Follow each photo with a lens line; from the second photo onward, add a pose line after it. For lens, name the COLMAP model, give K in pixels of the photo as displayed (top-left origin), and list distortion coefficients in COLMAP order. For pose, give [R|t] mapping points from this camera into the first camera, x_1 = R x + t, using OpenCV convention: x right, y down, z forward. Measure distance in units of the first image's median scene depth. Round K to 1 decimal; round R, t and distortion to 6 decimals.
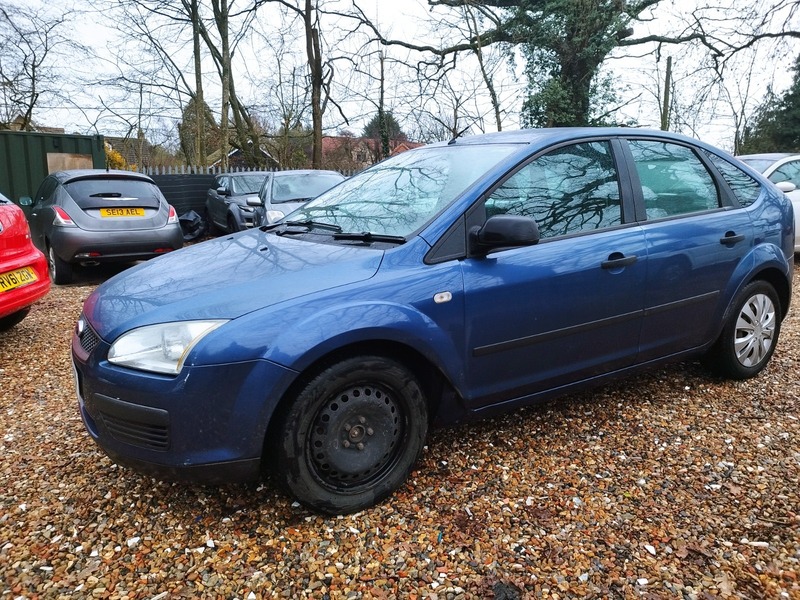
lens RADIAL K [[580.6, 0, 400.0], [0, 580.6, 300.0], [0, 0, 1]] dist [0.014942, -0.002868]
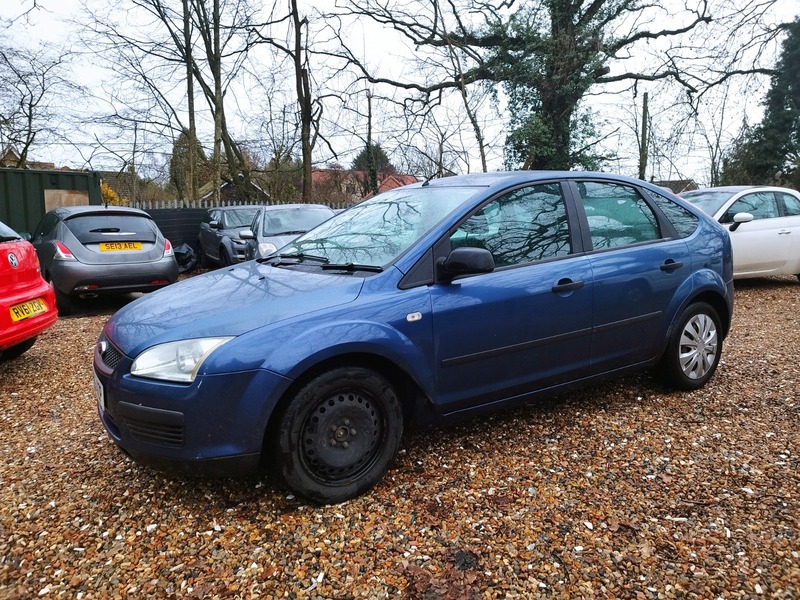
lens RADIAL K [[590.3, 0, 405.1], [0, 590.3, 299.8], [0, 0, 1]] dist [0.005666, -0.004951]
pose [[0.999681, -0.011718, 0.022376, 0.014939], [0.012881, 0.998536, -0.052544, 0.012017], [-0.021727, 0.052815, 0.998368, -0.104486]]
